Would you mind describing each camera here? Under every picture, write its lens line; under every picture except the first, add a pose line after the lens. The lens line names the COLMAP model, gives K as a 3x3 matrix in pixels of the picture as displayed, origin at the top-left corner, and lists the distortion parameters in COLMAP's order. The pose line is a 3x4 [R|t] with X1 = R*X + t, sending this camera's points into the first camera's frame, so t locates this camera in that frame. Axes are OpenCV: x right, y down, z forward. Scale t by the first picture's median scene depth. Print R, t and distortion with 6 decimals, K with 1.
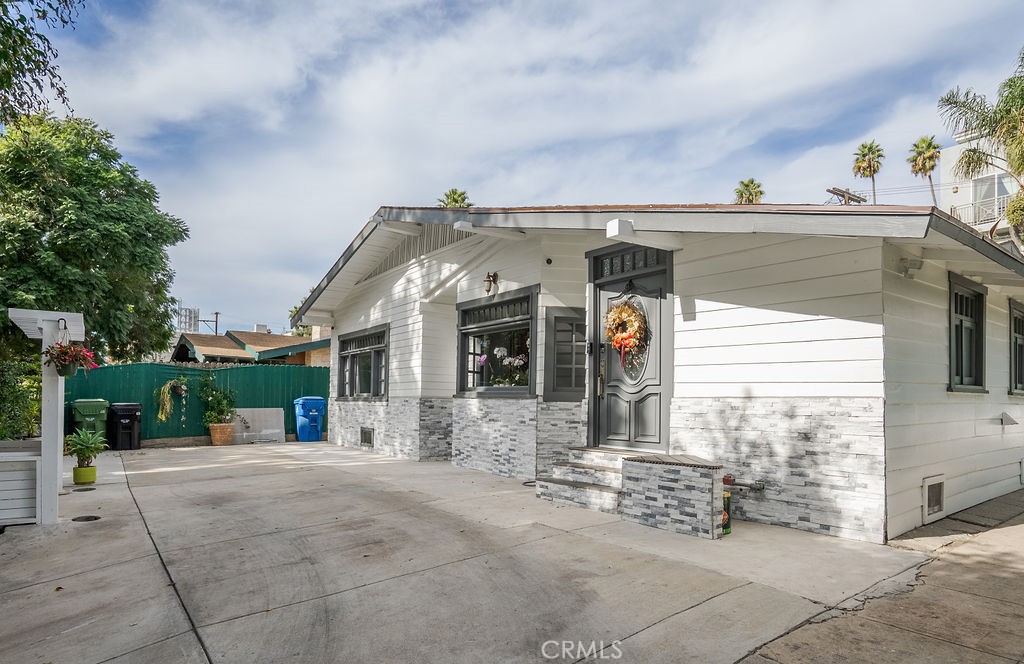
lens RADIAL K [[594.9, 0, 508.1], [0, 594.9, 384.9], [0, 0, 1]] dist [-0.054367, 0.028555]
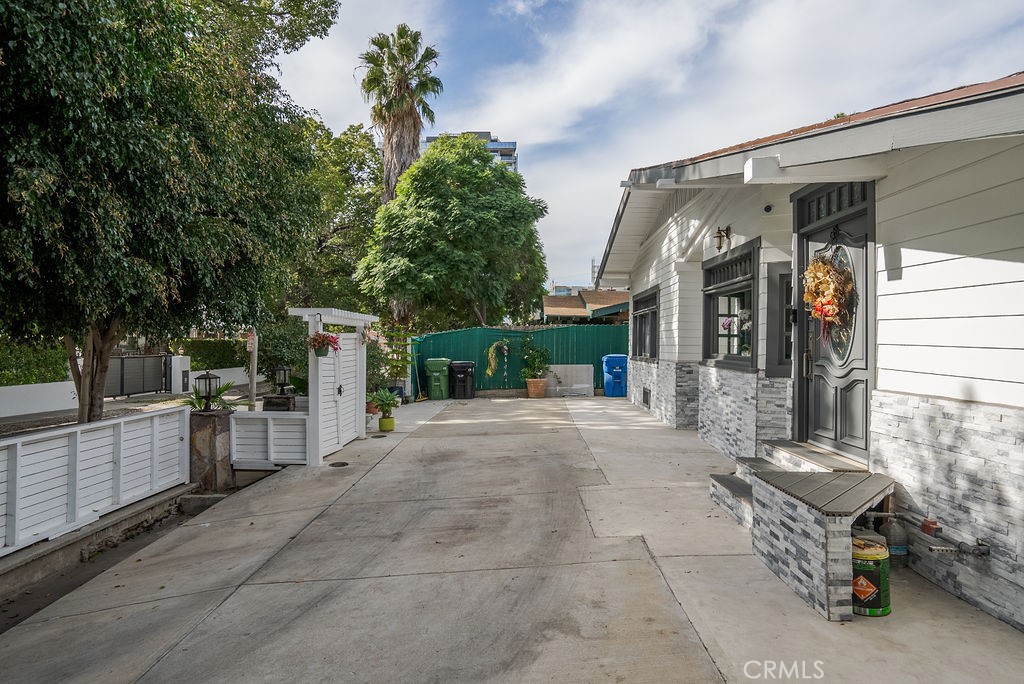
lens RADIAL K [[567.4, 0, 512.9], [0, 567.4, 331.5], [0, 0, 1]] dist [-0.039133, 0.035283]
pose [[0.803433, -0.017704, -0.595132, 0.246224], [0.018501, 0.999817, -0.004766, -0.038992], [0.595107, -0.007181, 0.803614, 0.152569]]
